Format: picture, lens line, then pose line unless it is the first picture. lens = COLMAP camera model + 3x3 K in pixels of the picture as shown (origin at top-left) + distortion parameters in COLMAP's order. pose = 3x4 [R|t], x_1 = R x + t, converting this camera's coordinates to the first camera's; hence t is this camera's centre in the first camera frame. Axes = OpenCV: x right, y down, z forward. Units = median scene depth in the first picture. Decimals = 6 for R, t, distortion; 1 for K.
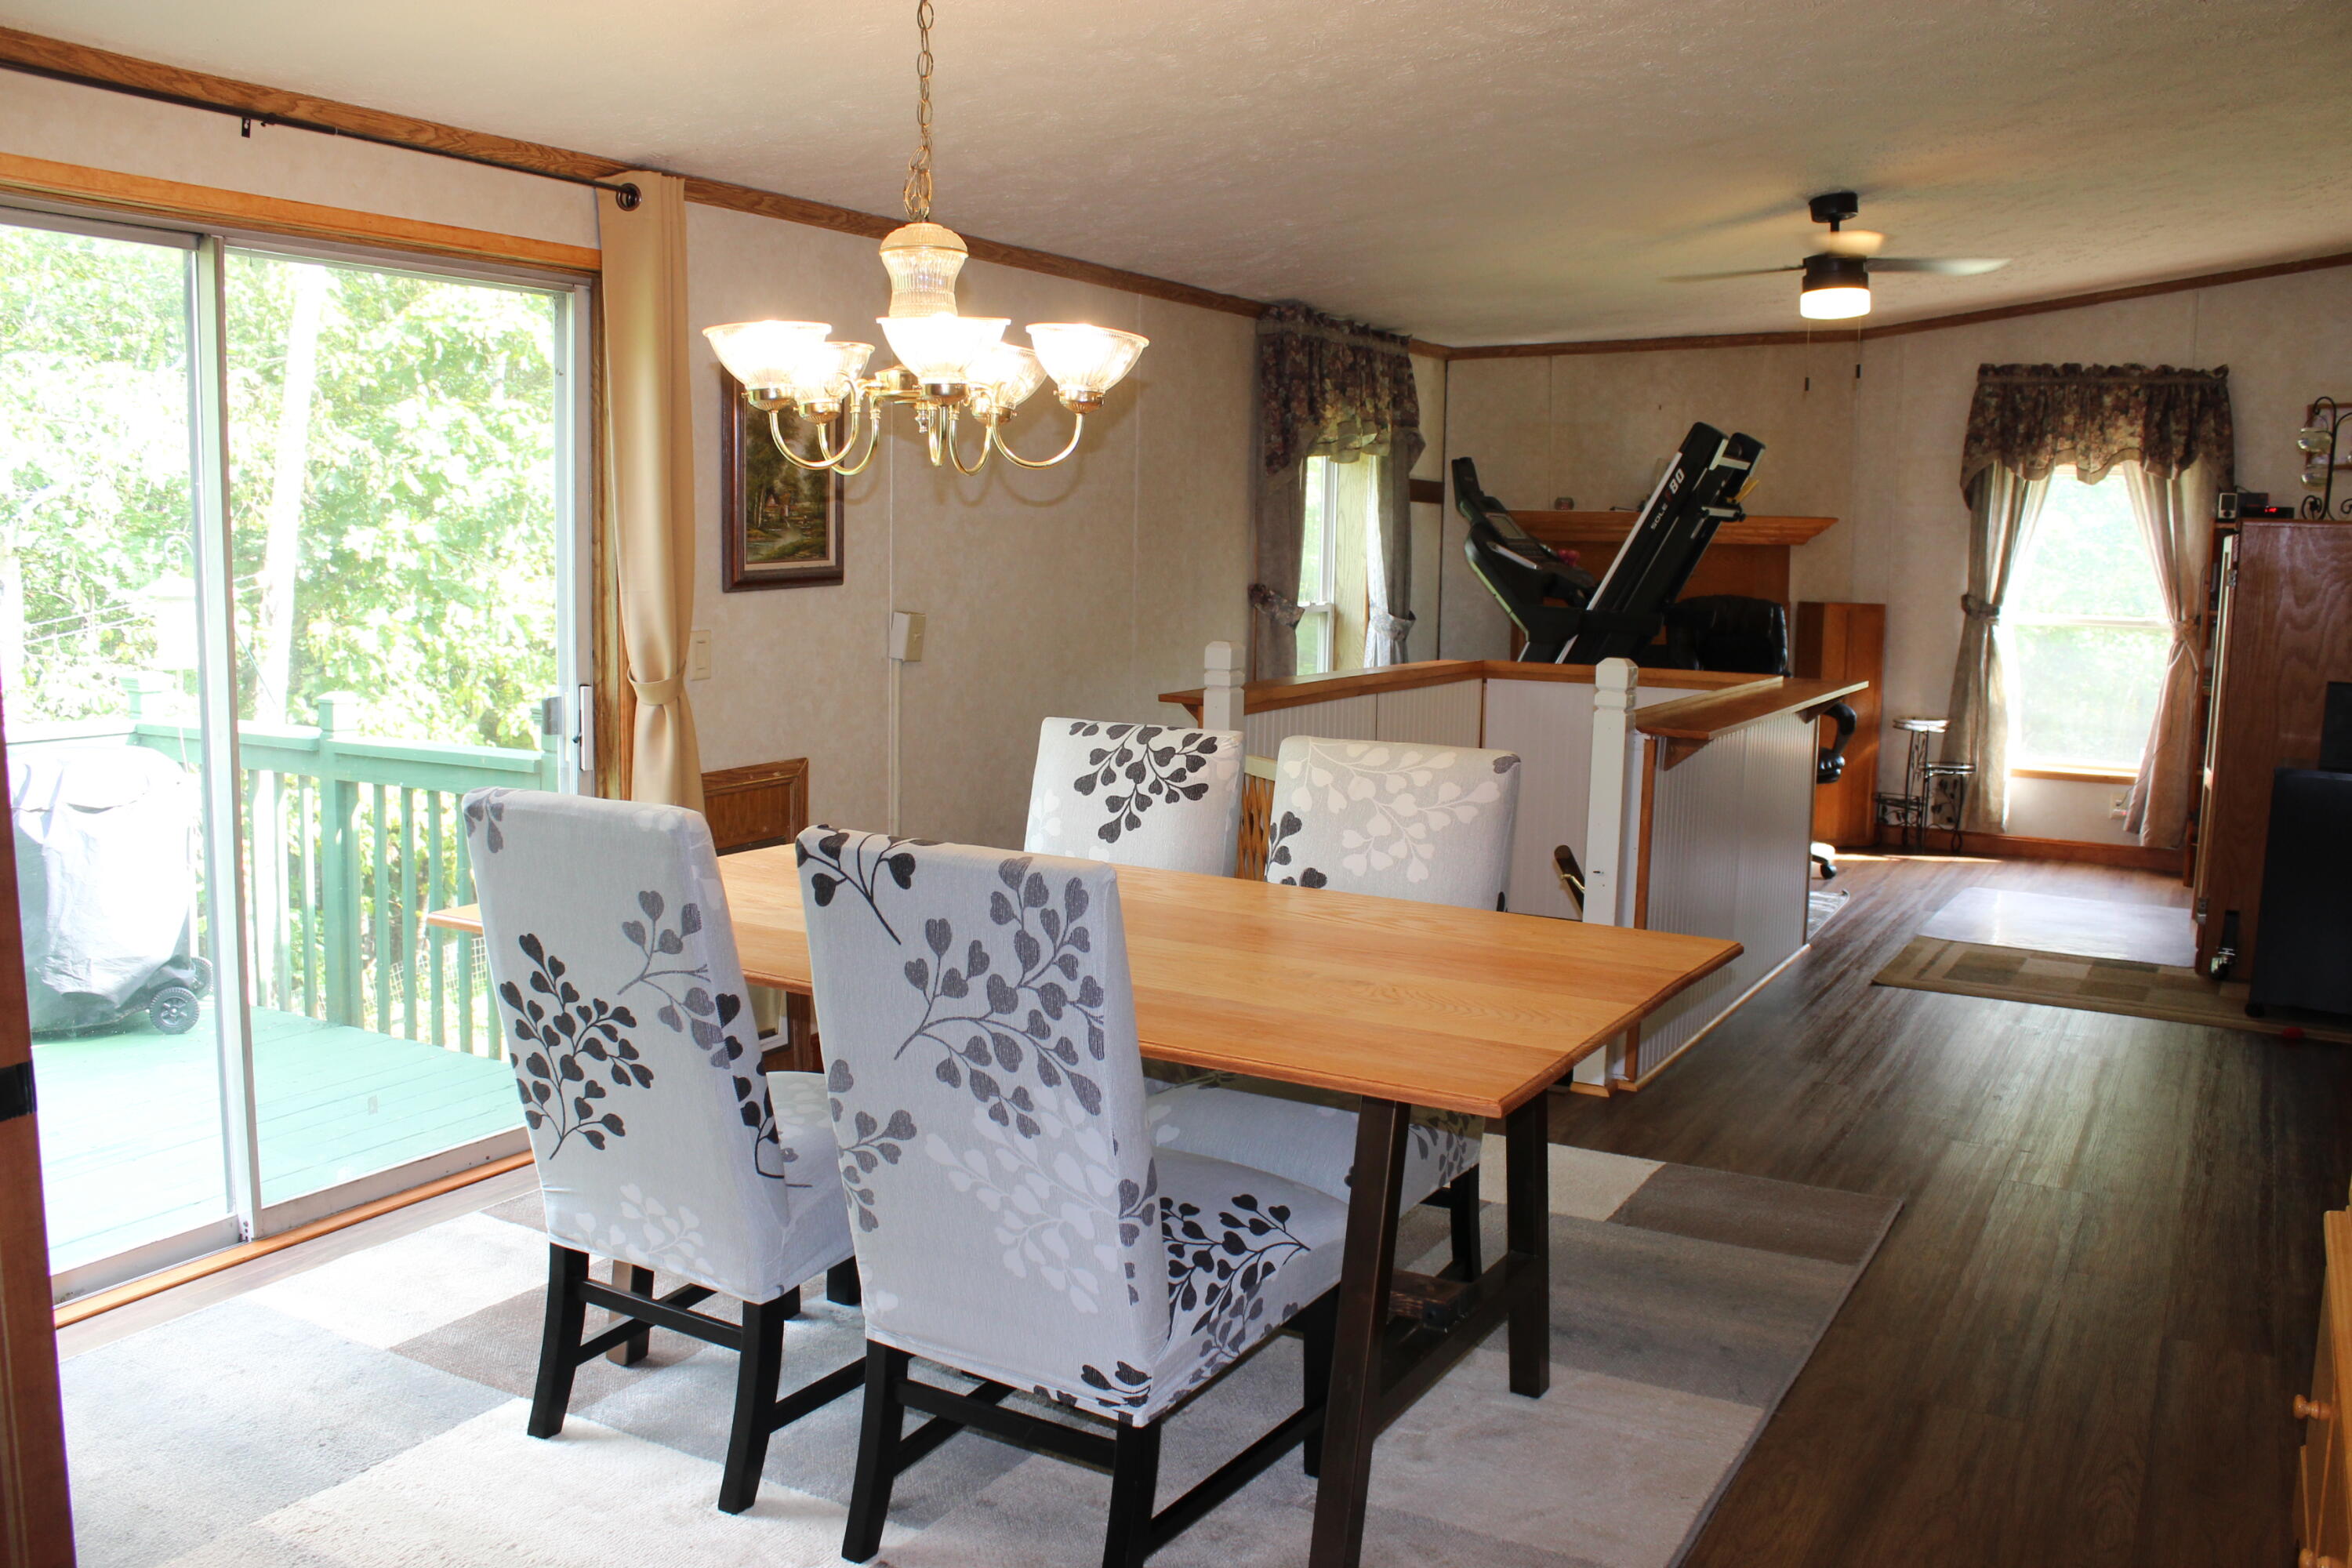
lens RADIAL K [[1954.5, 0, 1195.5], [0, 1954.5, 791.0], [0, 0, 1]] dist [-0.164341, 0.150708]
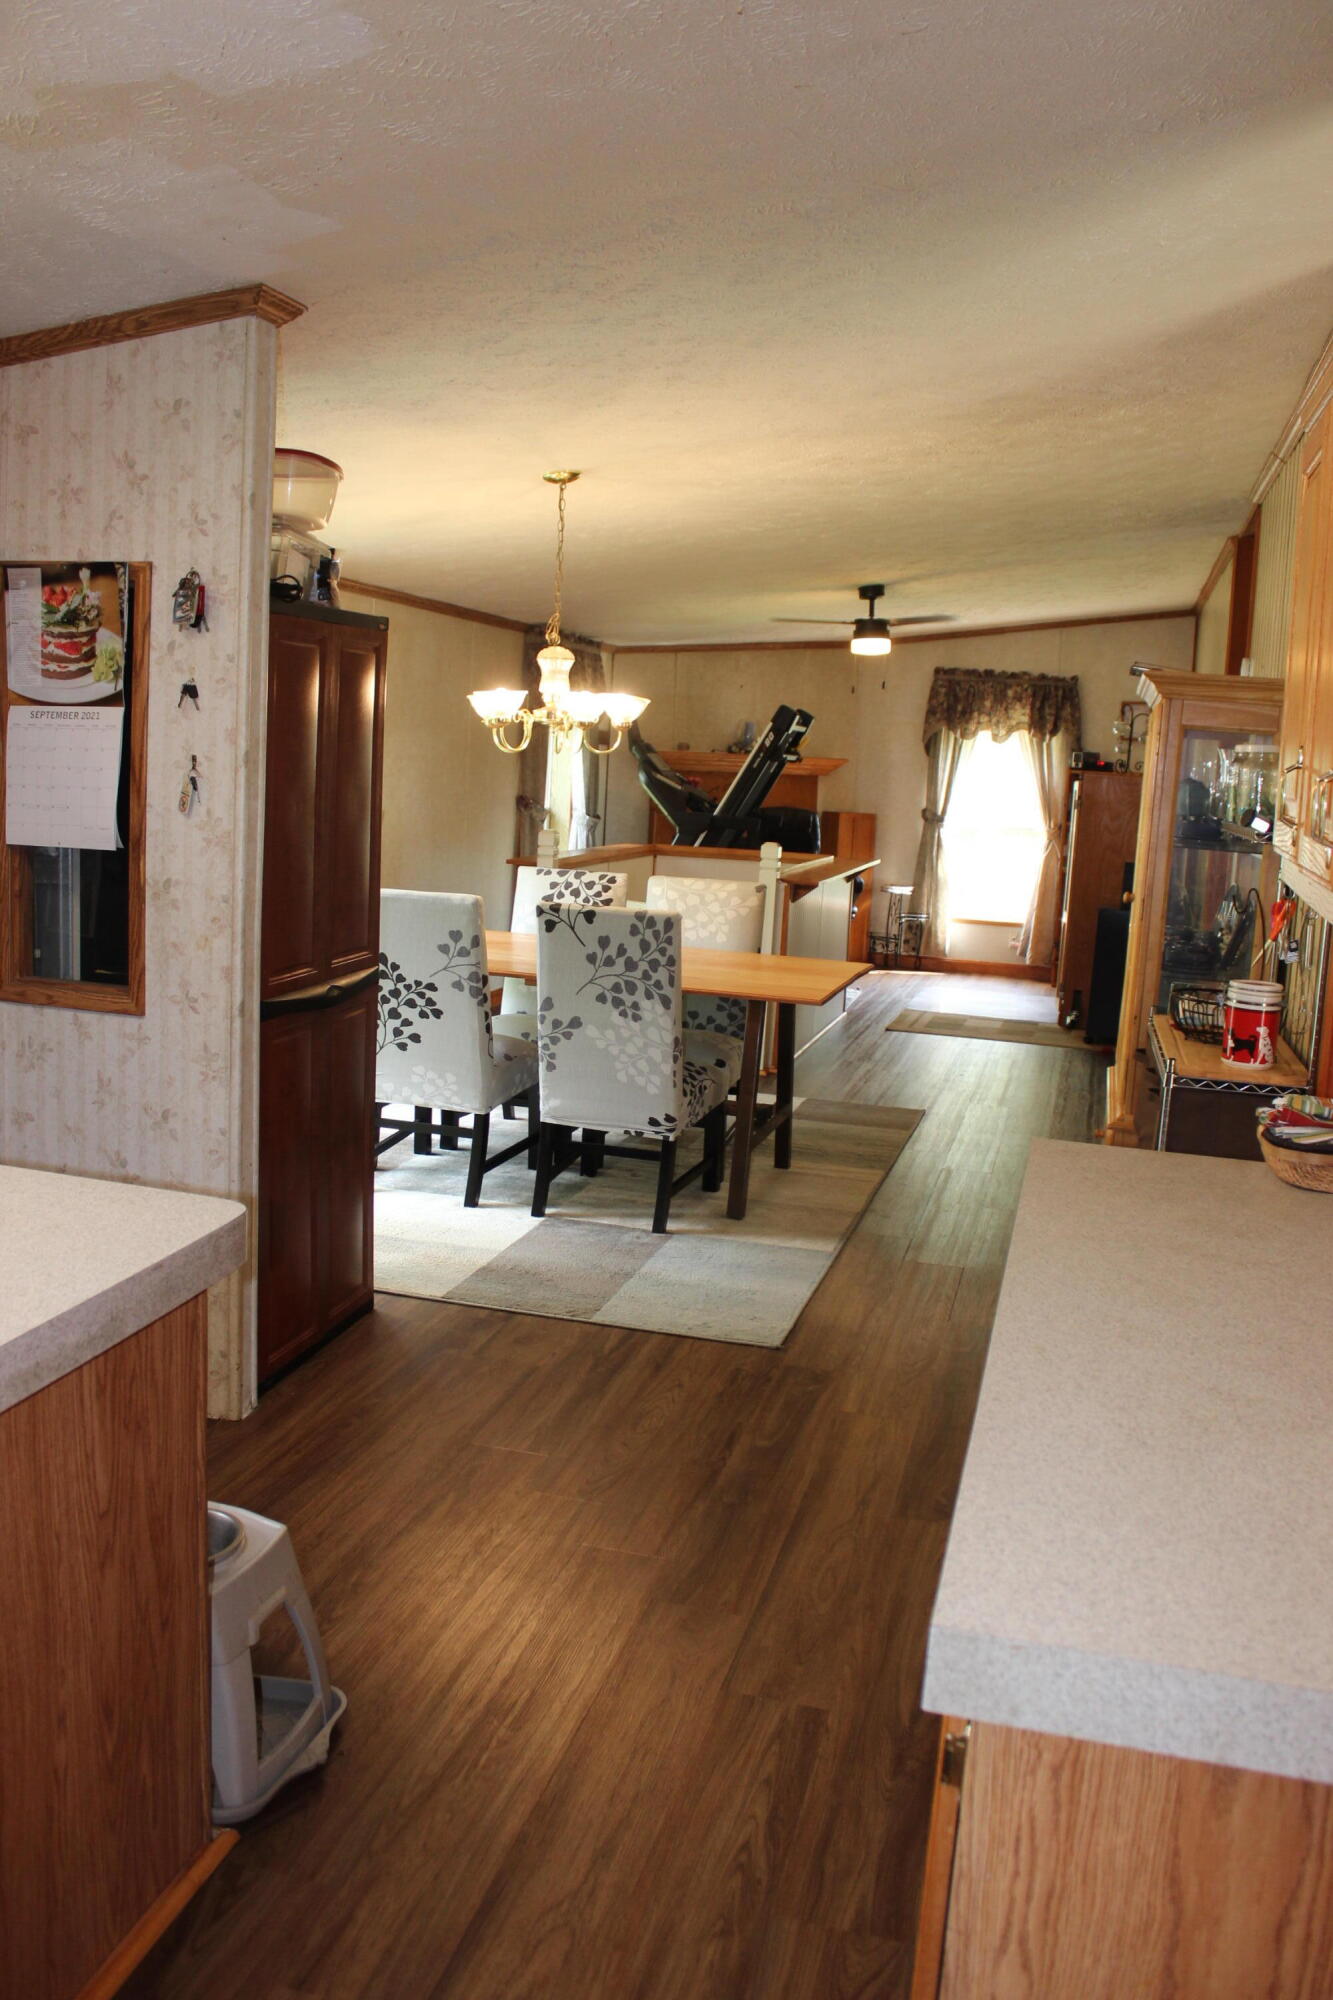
lens RADIAL K [[1662.0, 0, 654.4], [0, 1662.0, 1000.6], [0, 0, 1]] dist [-0.164341, 0.150708]
pose [[0.969647, -0.004214, 0.244472, -0.240961], [-0.001566, 0.999724, 0.023442, 0.039882], [-0.244503, -0.023113, 0.969373, -0.453810]]
